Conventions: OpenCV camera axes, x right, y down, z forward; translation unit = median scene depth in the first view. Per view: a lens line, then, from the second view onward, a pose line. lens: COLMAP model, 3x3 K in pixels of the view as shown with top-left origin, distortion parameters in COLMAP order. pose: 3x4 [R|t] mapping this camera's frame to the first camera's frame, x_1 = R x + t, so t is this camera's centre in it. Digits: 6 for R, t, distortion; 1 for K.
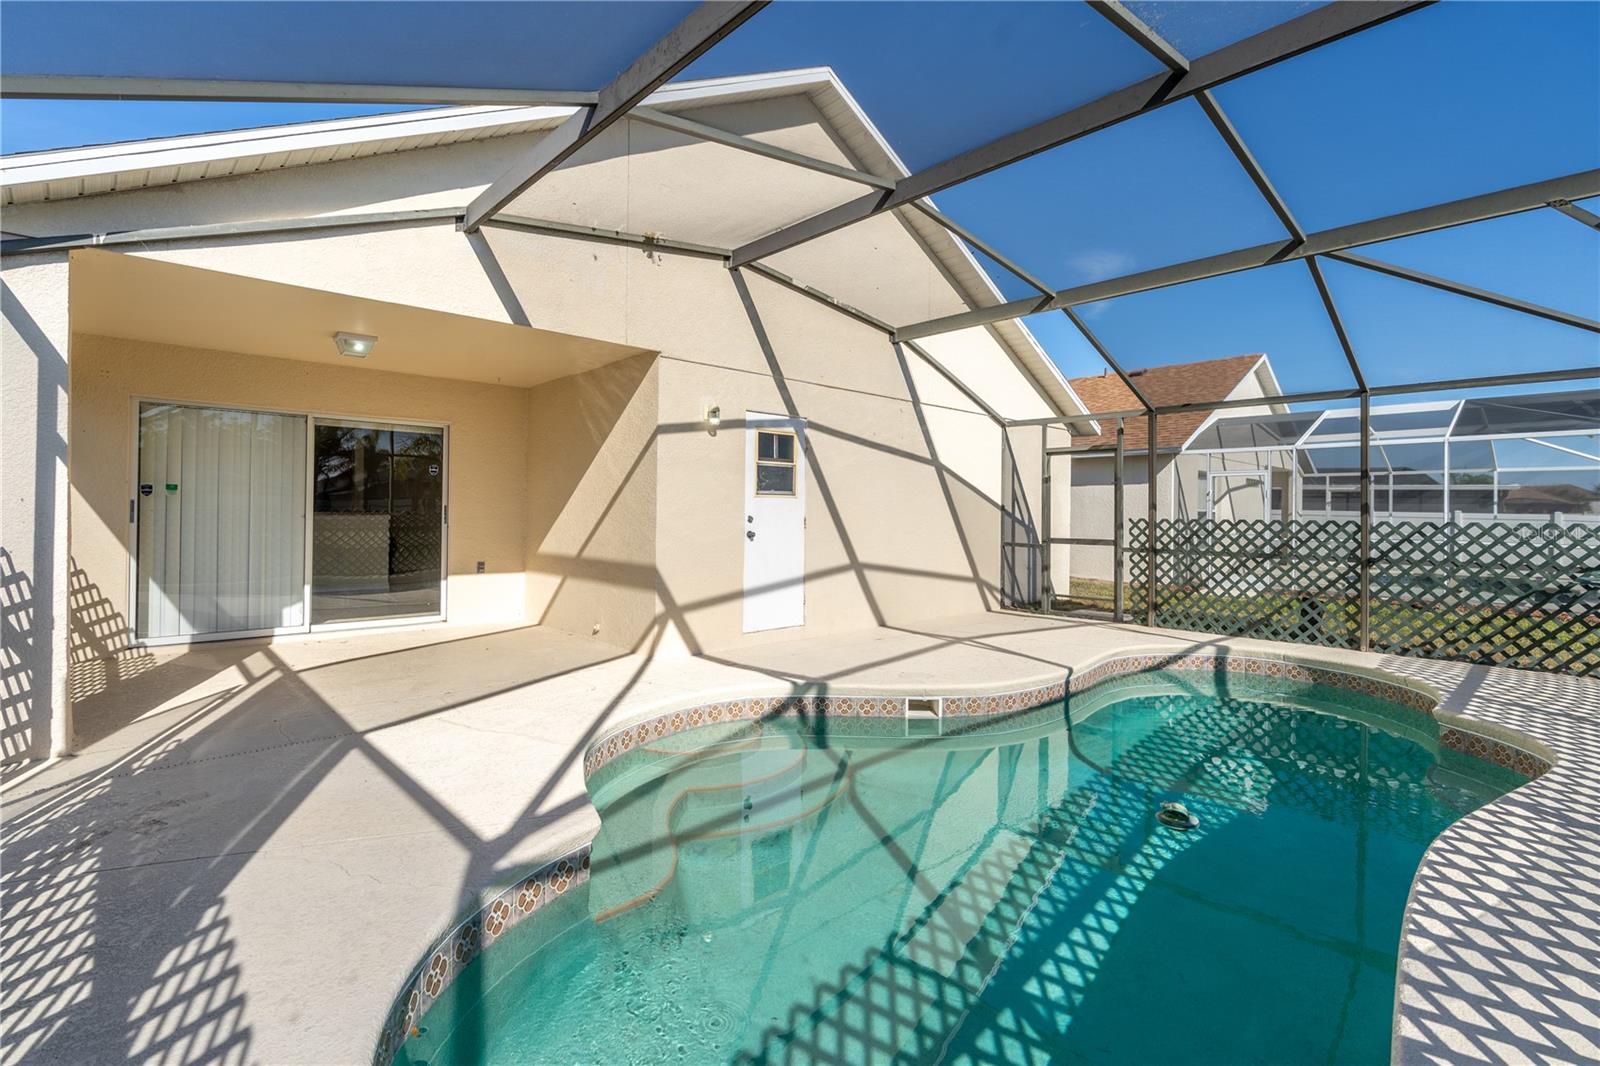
lens RADIAL K [[727.2, 0, 791.5], [0, 727.2, 505.8], [0, 0, 1]] dist [-0.015678, 0.000191]
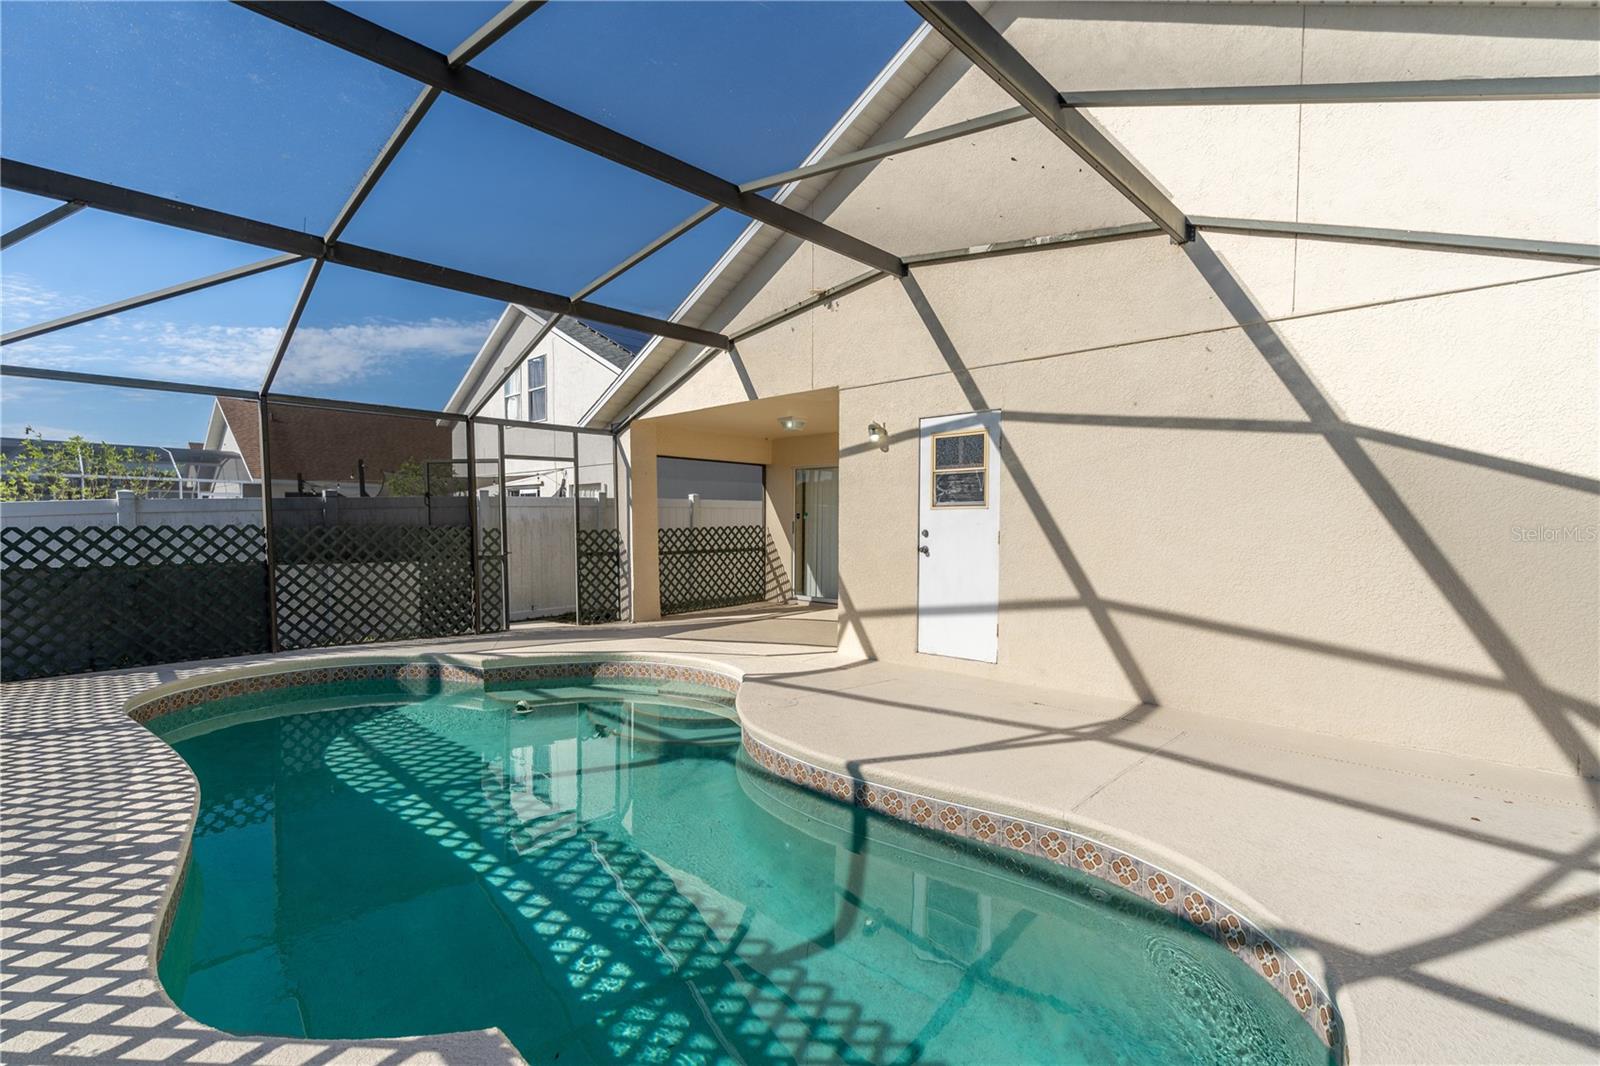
lens RADIAL K [[736.5, 0, 800.2], [0, 736.5, 542.8], [0, 0, 1]] dist [-0.000584, -0.000204]
pose [[0.065461, 0.016862, -0.997713, 0.877659], [0.009160, 0.999805, 0.017499, 0.012743], [0.997813, -0.010285, 0.065294, 0.770762]]
